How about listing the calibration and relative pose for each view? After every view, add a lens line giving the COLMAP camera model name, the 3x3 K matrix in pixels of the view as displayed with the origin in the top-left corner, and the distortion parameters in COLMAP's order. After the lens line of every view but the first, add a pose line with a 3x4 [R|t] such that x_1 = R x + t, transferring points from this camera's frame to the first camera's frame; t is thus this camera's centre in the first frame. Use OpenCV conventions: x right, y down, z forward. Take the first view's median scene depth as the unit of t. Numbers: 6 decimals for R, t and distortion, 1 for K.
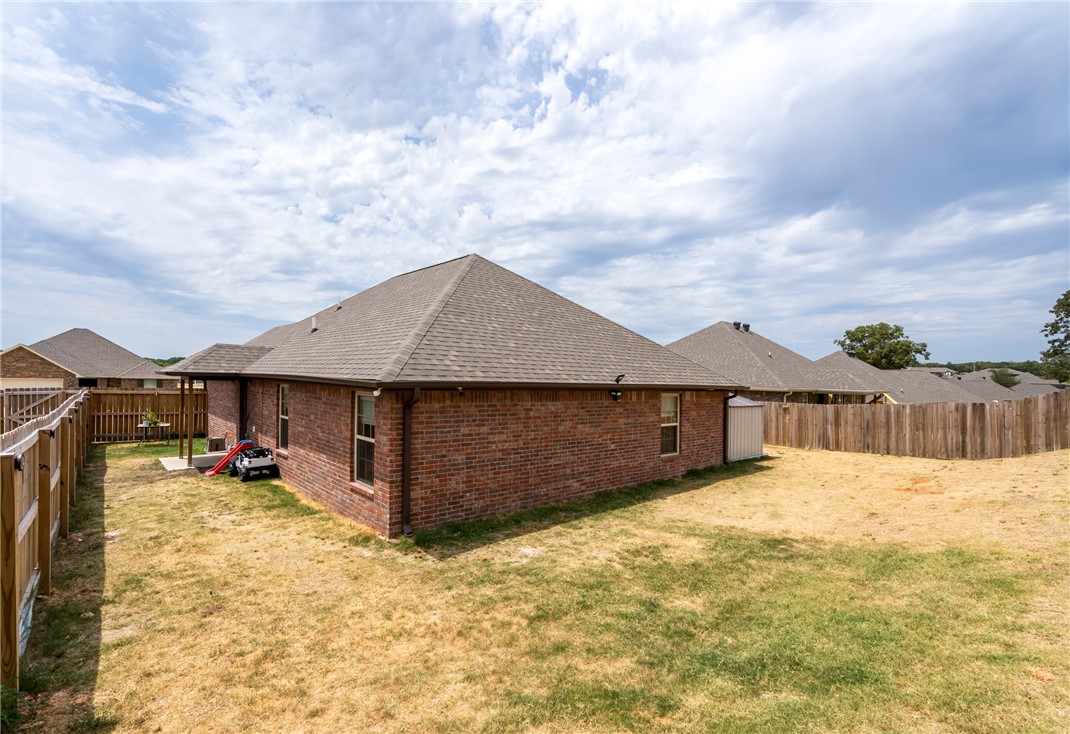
lens RADIAL K [[633.2, 0, 535.0], [0, 633.2, 367.0], [0, 0, 1]] dist [0.001275, 0.002120]
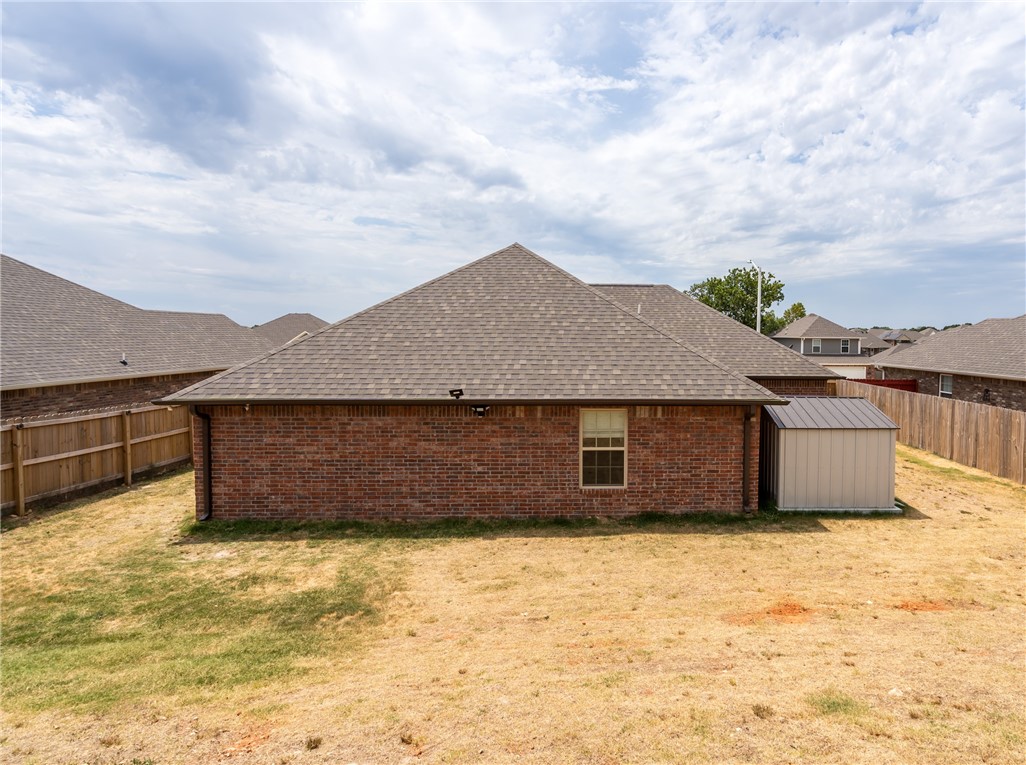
lens RADIAL K [[696.0, 0, 513.0], [0, 696.0, 382.5], [0, 0, 1]] dist [-0.006221, 0.002934]
pose [[0.665200, 0.031746, -0.745990, 0.141722], [0.031990, 0.996967, 0.070953, -0.009801], [0.745979, -0.071062, 0.662167, 0.066645]]
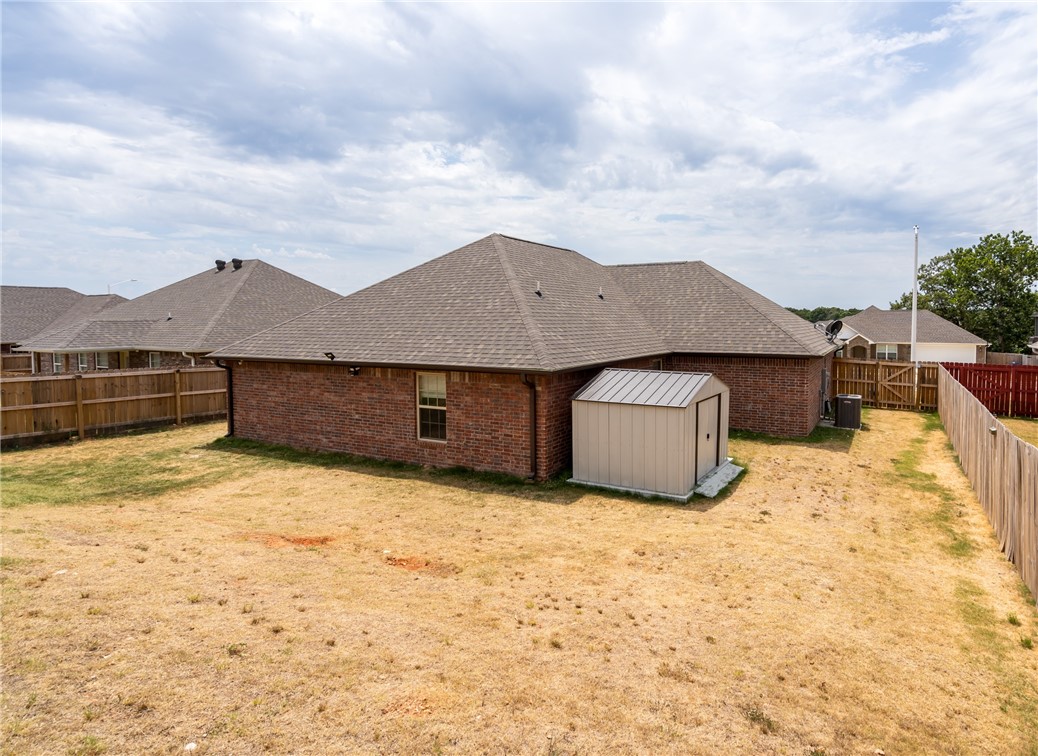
lens RADIAL K [[609.0, 0, 475.1], [0, 609.0, 373.7], [0, 0, 1]] dist [-0.026384, 0.015017]
pose [[0.147125, 0.062136, -0.987164, 0.195999], [0.035196, 0.997064, 0.068004, -0.002299], [0.988492, -0.044749, 0.144506, 0.172641]]
